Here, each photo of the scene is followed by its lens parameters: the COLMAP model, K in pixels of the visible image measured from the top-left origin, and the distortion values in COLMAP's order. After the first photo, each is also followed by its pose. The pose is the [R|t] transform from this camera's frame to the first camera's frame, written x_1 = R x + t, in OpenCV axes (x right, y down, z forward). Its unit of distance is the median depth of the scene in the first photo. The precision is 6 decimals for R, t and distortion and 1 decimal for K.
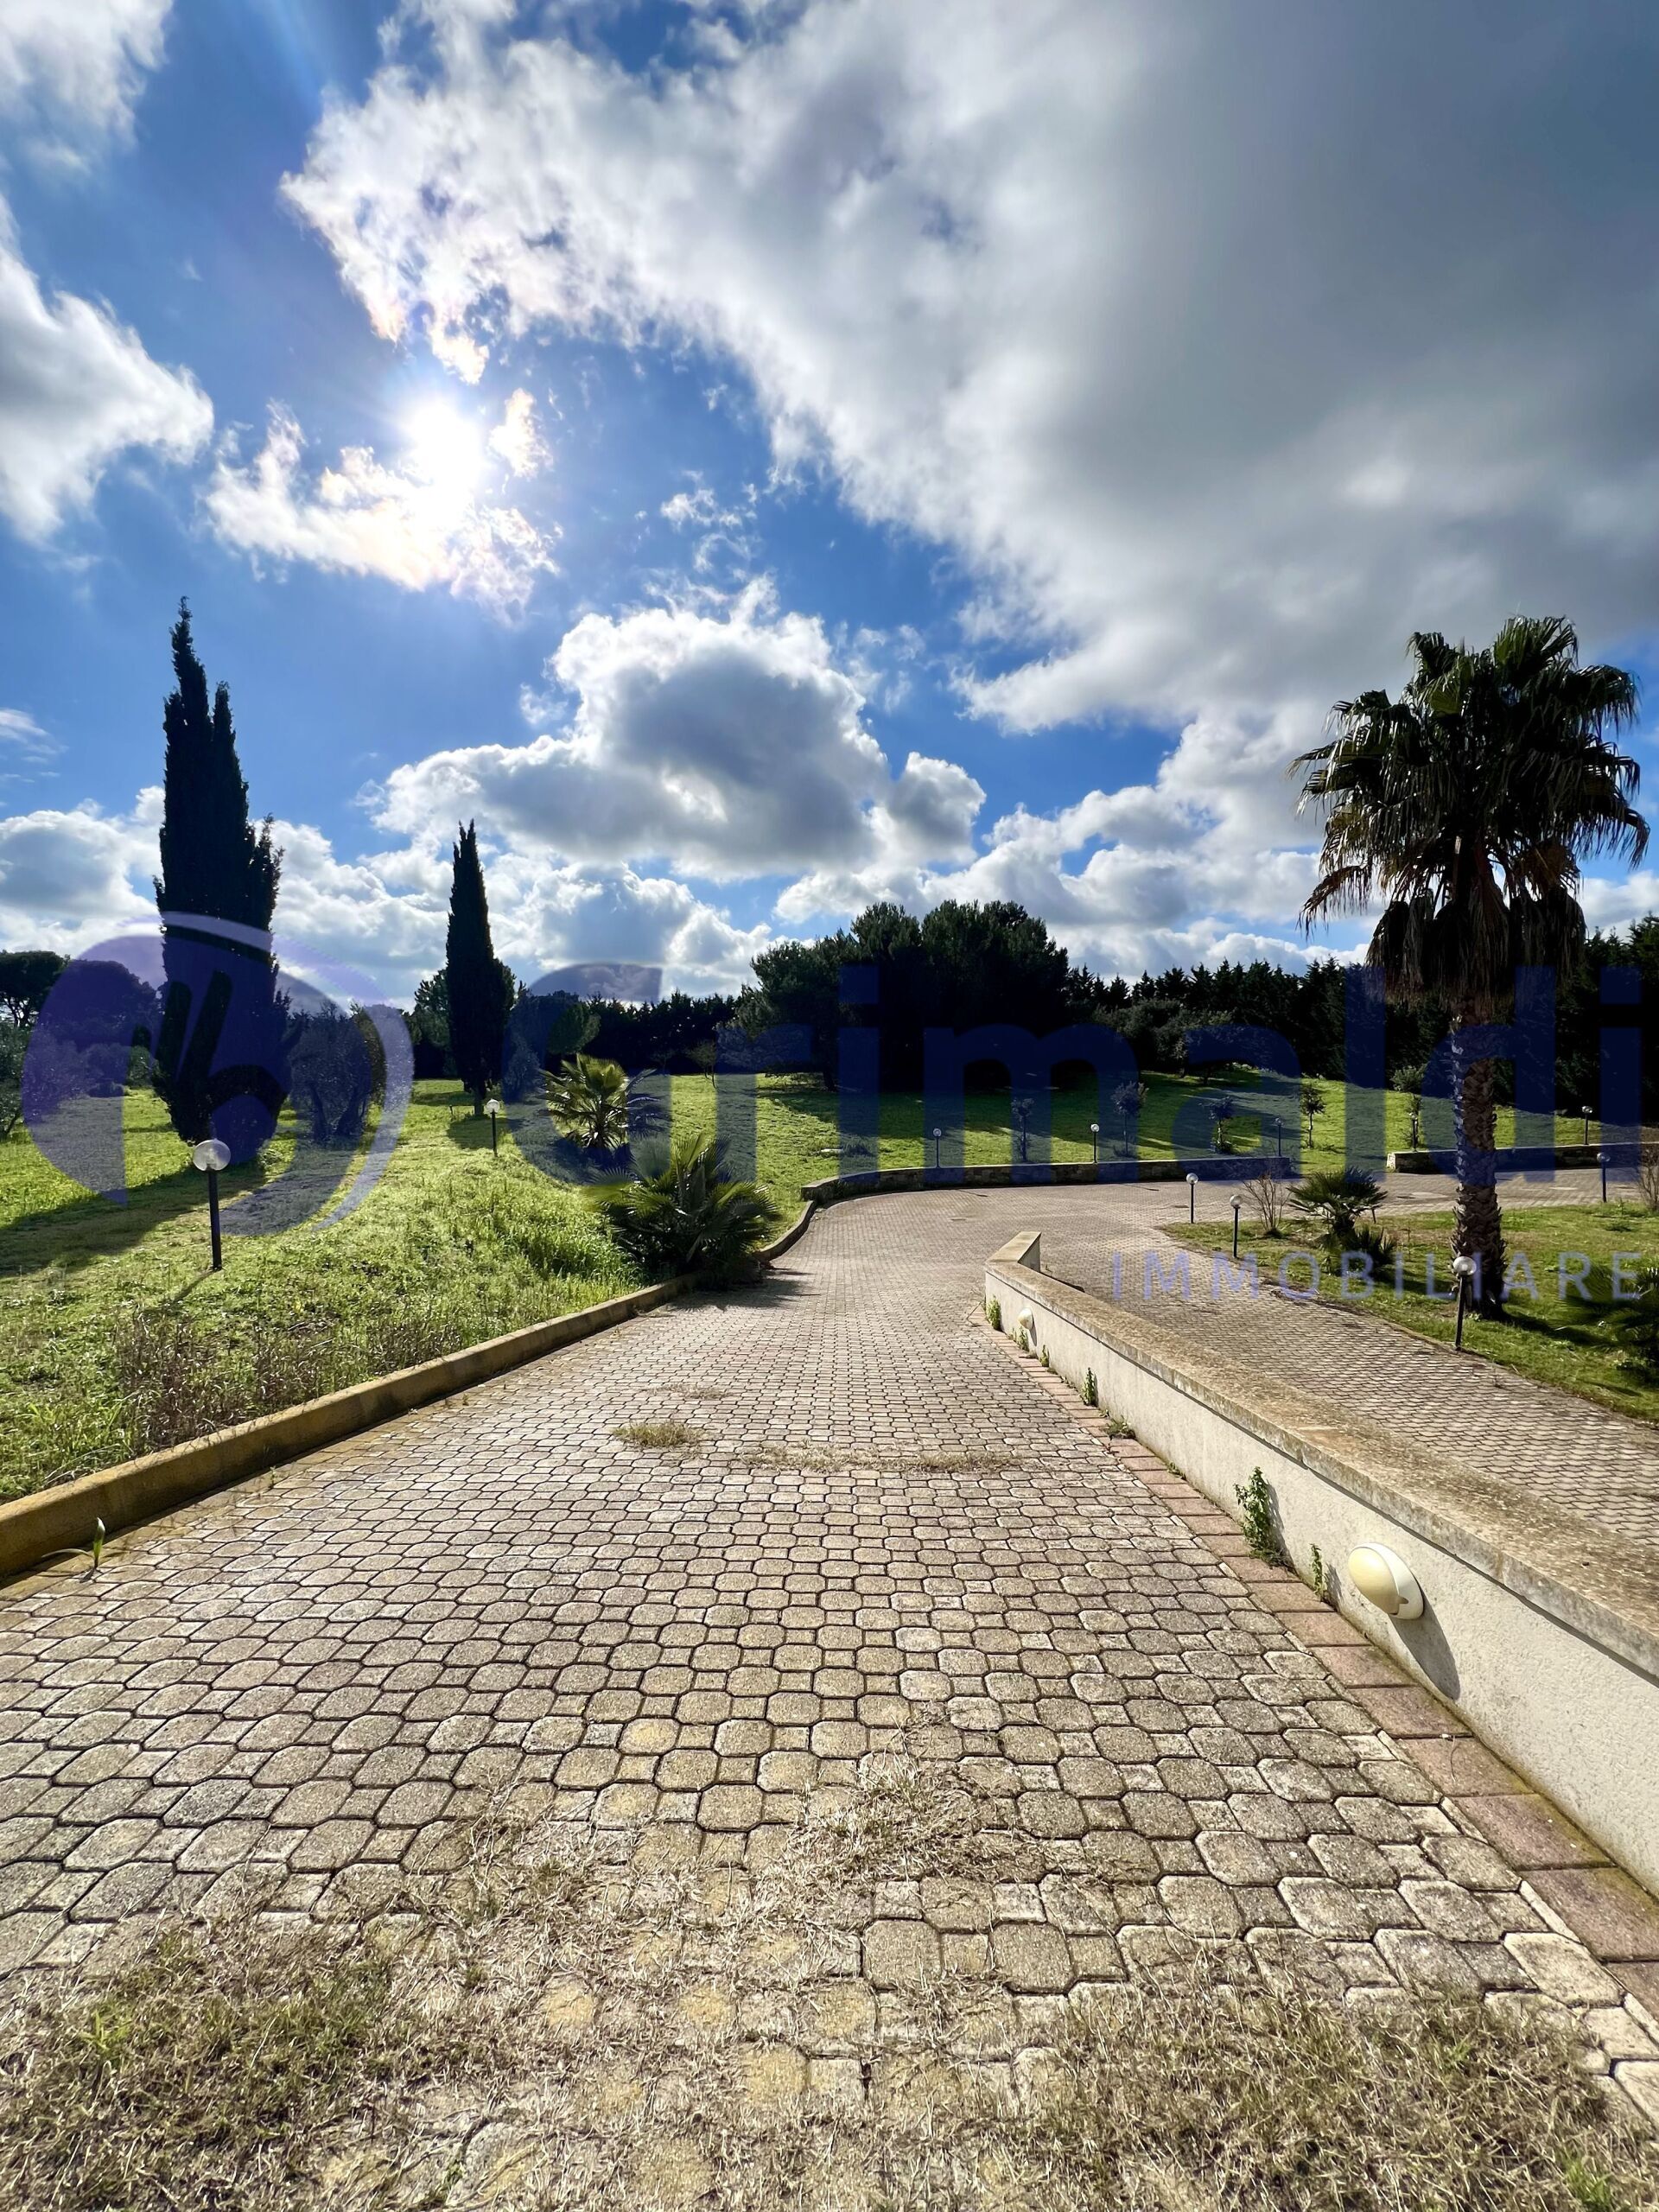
lens RADIAL K [[883.1, 0, 822.7], [0, 883.1, 1092.7], [0, 0, 1]] dist [-0.000461, -0.000037]
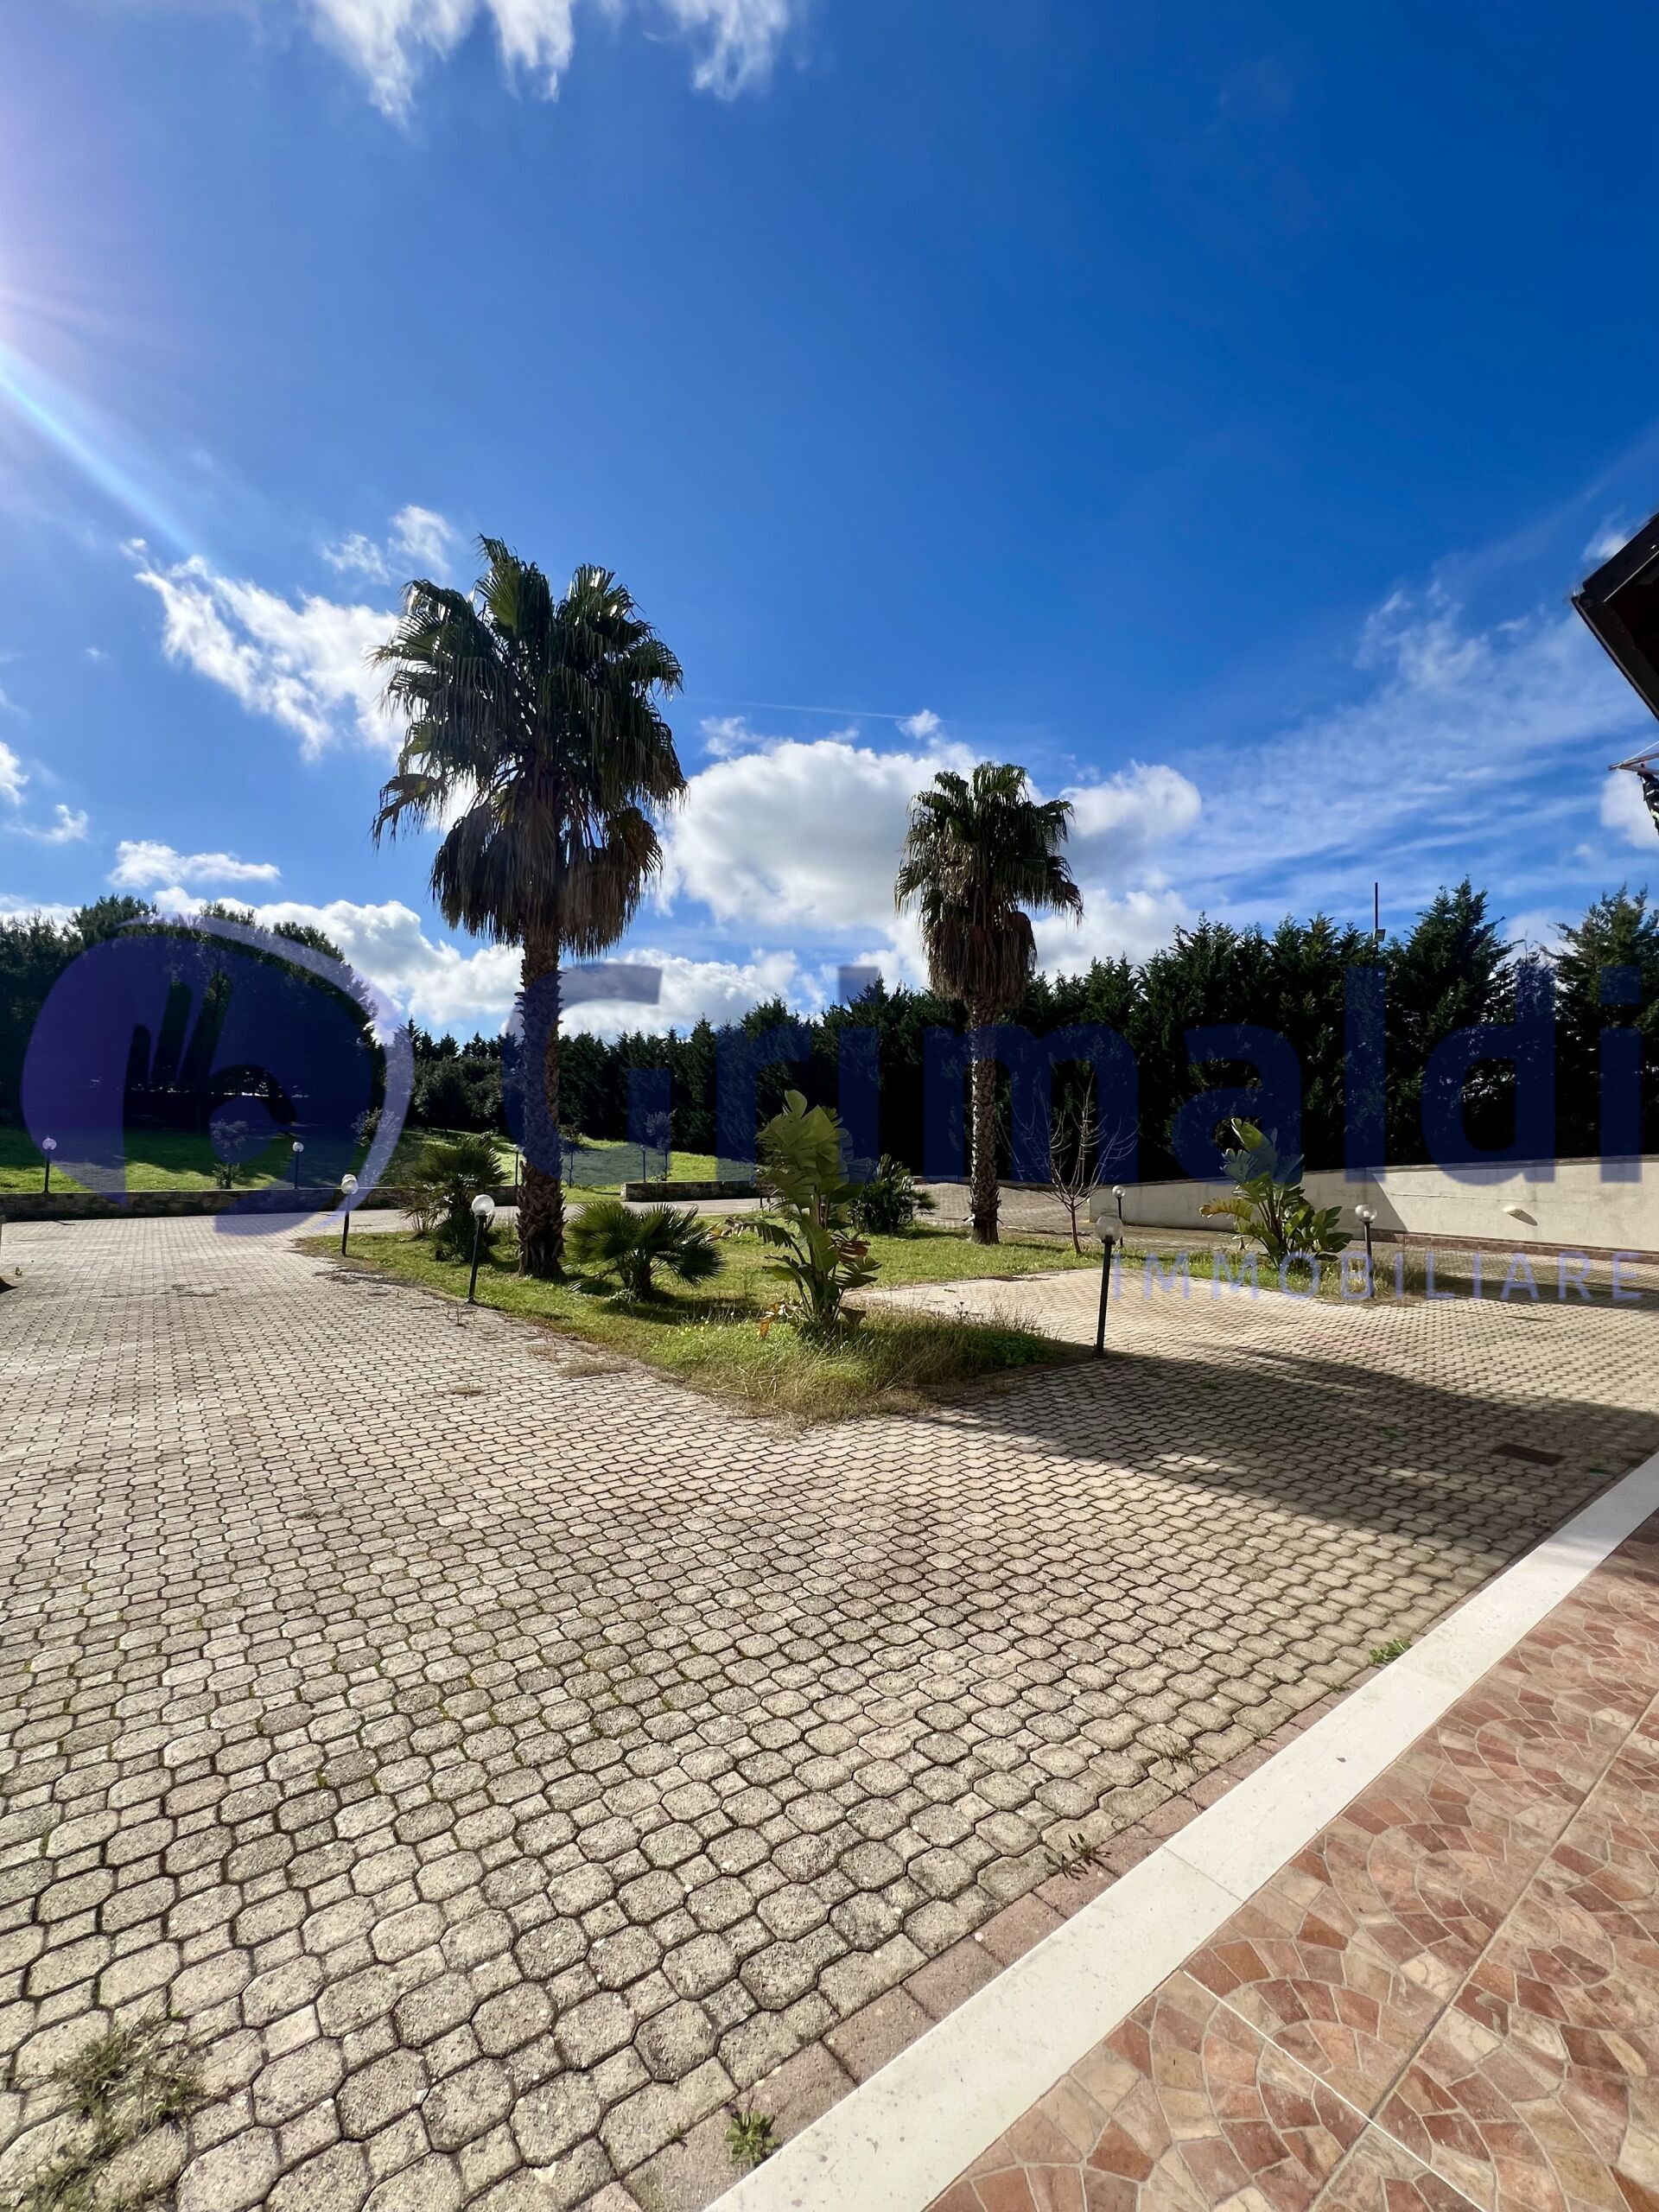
lens RADIAL K [[883.1, 0, 818.5], [0, 883.1, 1108.5], [0, 0, 1]] dist [-0.000461, -0.000037]
pose [[0.793556, 0.073145, 0.604084, 0.629643], [-0.017638, 0.995097, -0.097321, 0.248098], [-0.608241, 0.066575, 0.790956, 0.121669]]
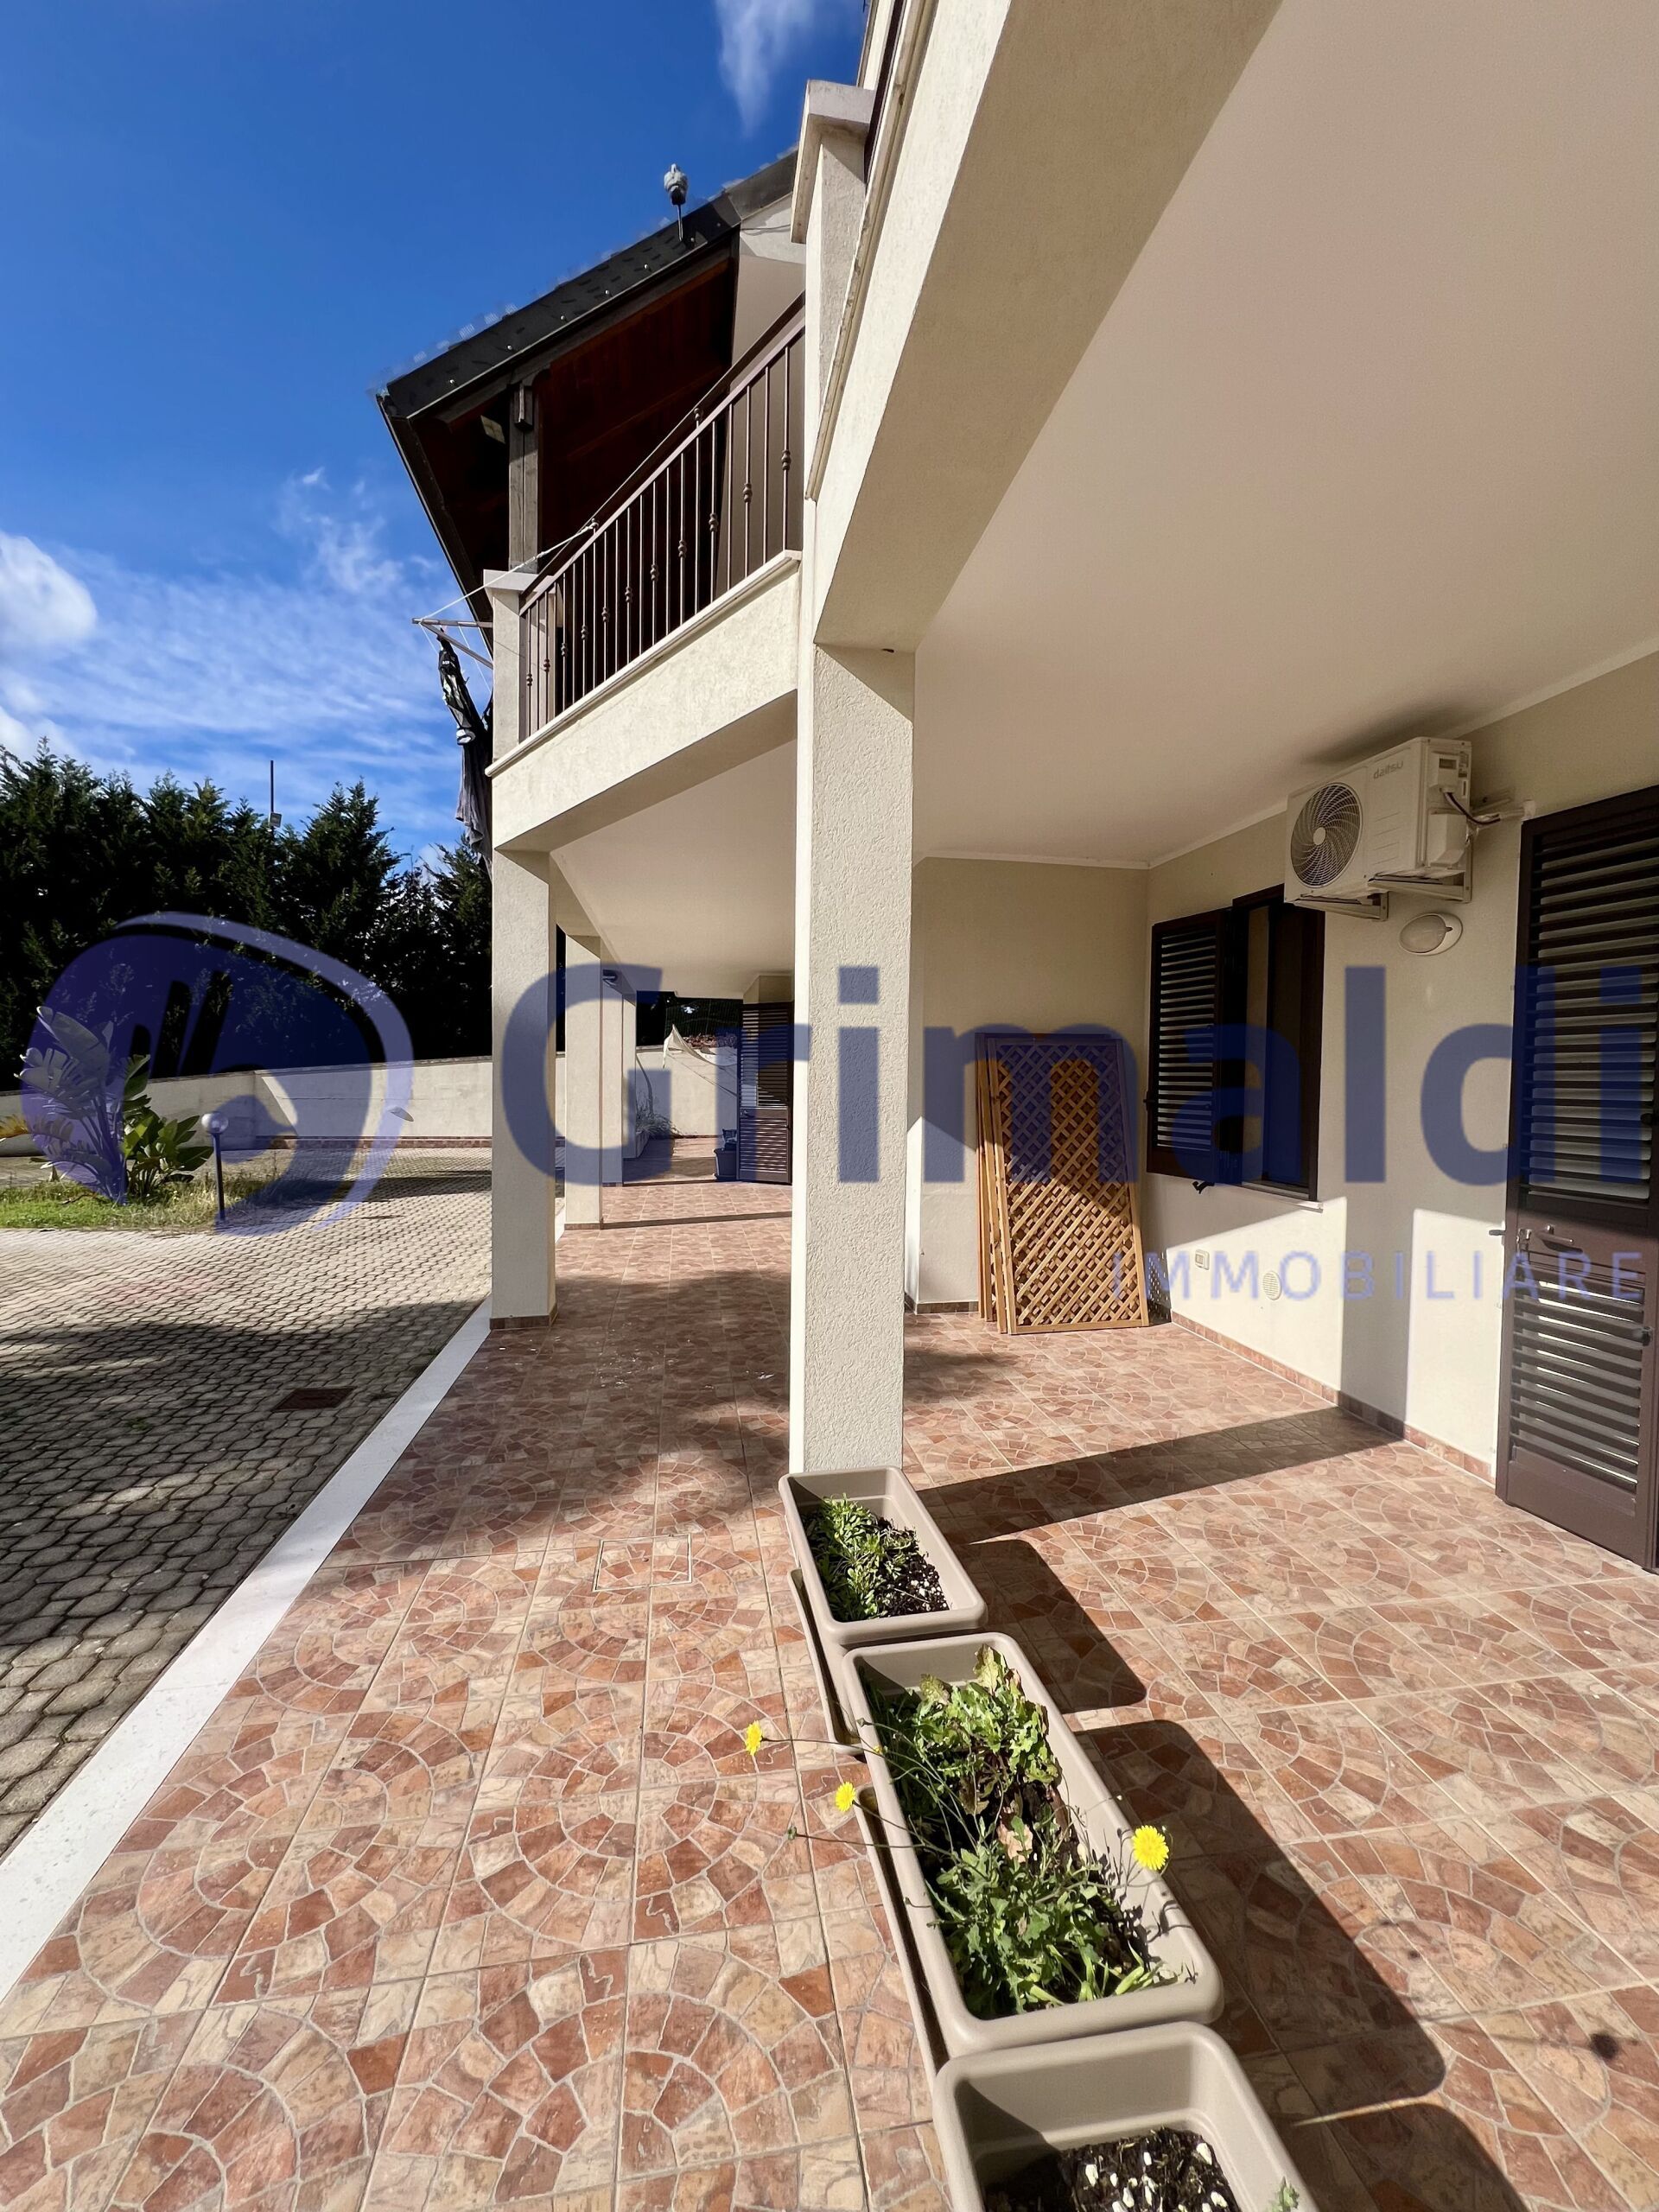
lens RADIAL K [[883.1, 0, 827.6], [0, 883.1, 1102.0], [0, 0, 1]] dist [-0.000461, -0.000037]
pose [[-0.173187, -0.008494, 0.984852, 0.862251], [0.040690, 0.999047, 0.015772, 0.248605], [-0.984048, 0.042805, -0.172677, 0.107176]]
